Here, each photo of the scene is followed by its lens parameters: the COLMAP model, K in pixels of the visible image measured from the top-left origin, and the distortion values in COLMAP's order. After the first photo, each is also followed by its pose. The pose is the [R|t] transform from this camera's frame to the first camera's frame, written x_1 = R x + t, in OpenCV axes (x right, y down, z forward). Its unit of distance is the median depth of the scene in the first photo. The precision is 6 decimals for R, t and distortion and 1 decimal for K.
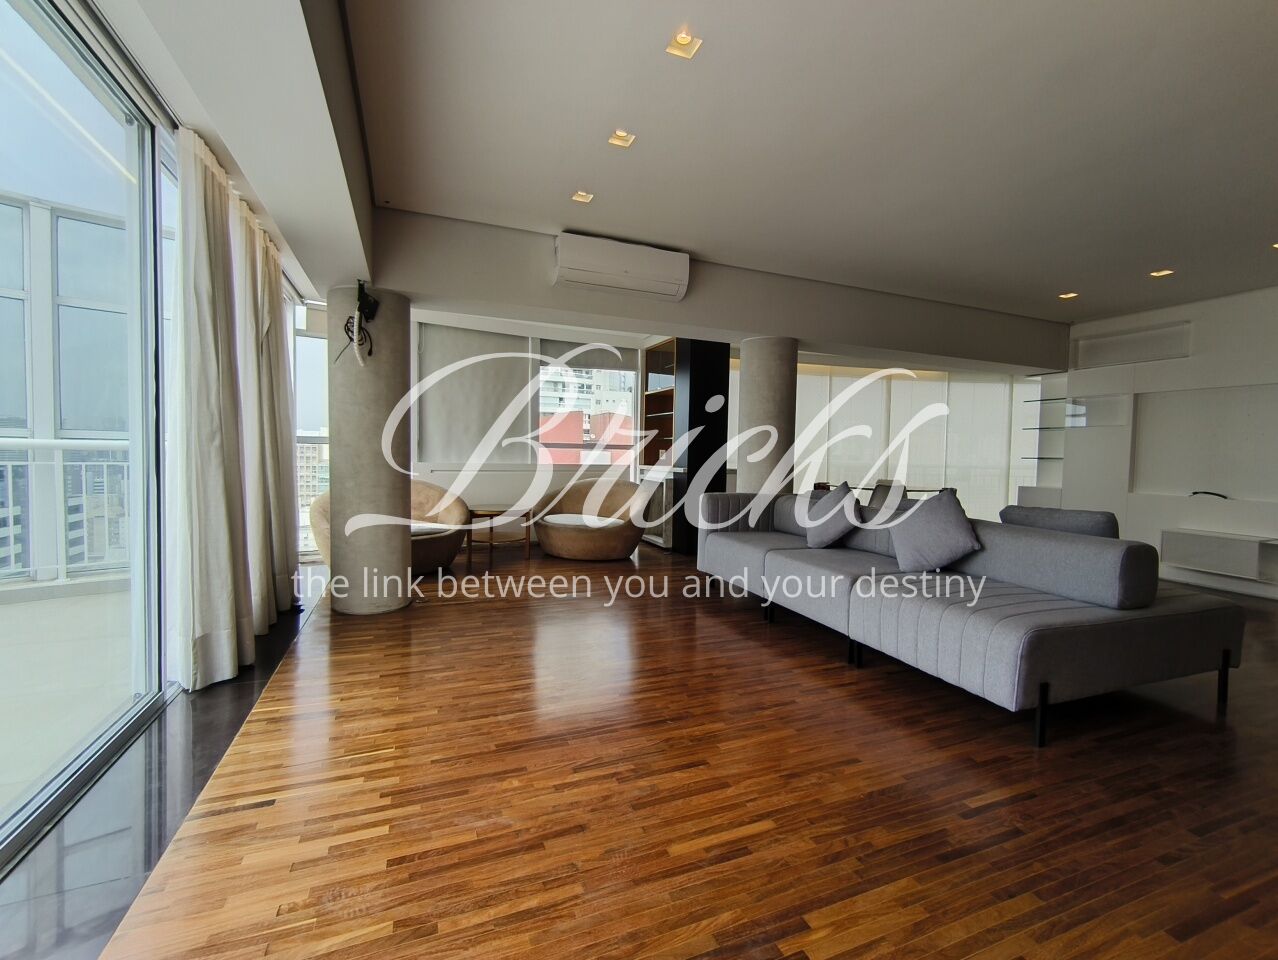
lens RADIAL K [[563.2, 0, 644.5], [0, 563.2, 474.5], [0, 0, 1]] dist [-0.002121, 0.000370]
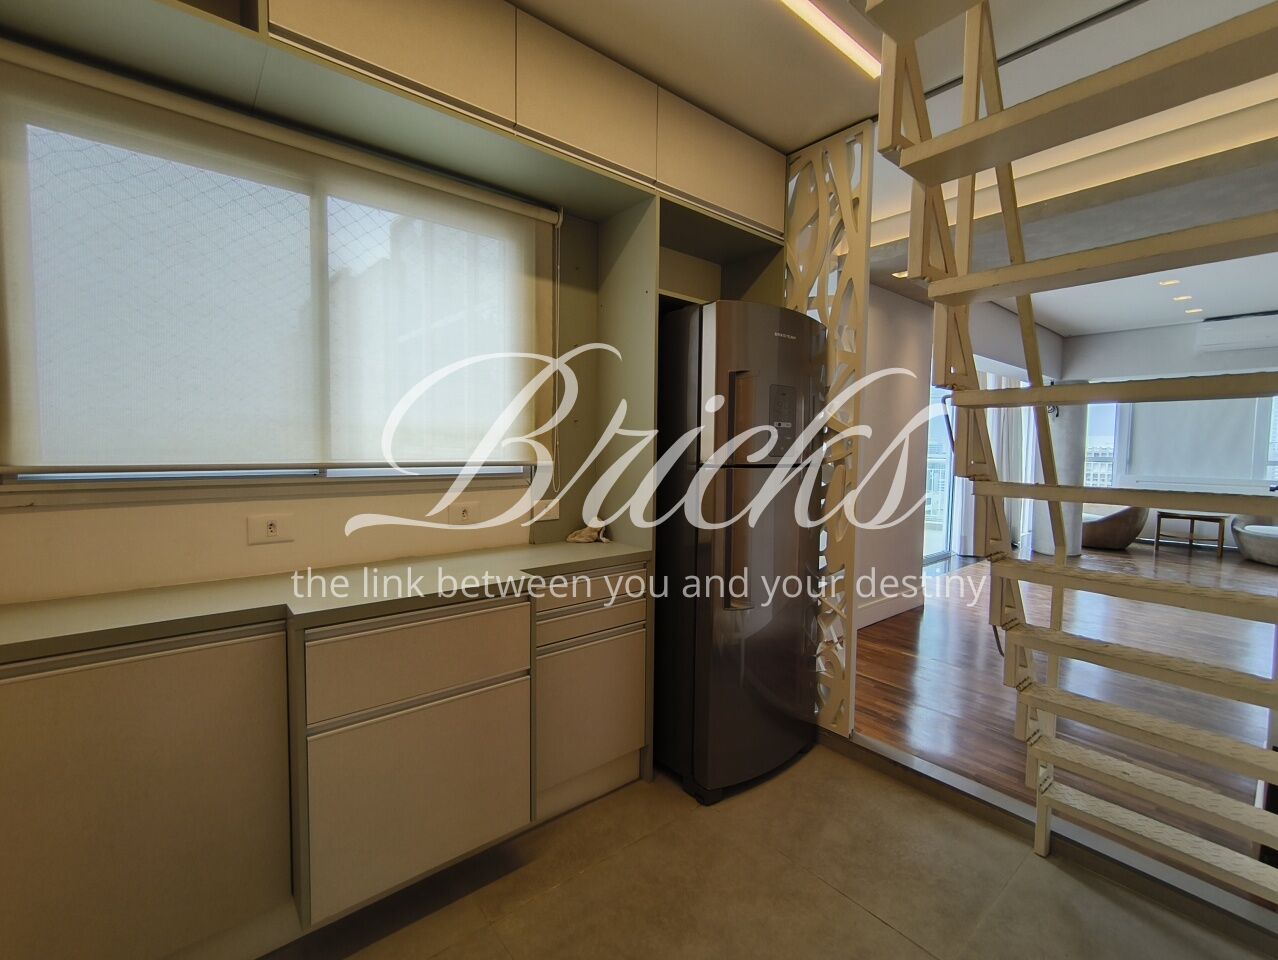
lens RADIAL K [[562.6, 0, 640.7], [0, 562.6, 473.6], [0, 0, 1]] dist [-0.002898, 0.004091]
pose [[0.319526, 0.032694, -0.947013, 1.239032], [-0.047869, 0.998685, 0.018327, 0.022704], [0.946368, 0.039477, 0.320671, -1.318140]]
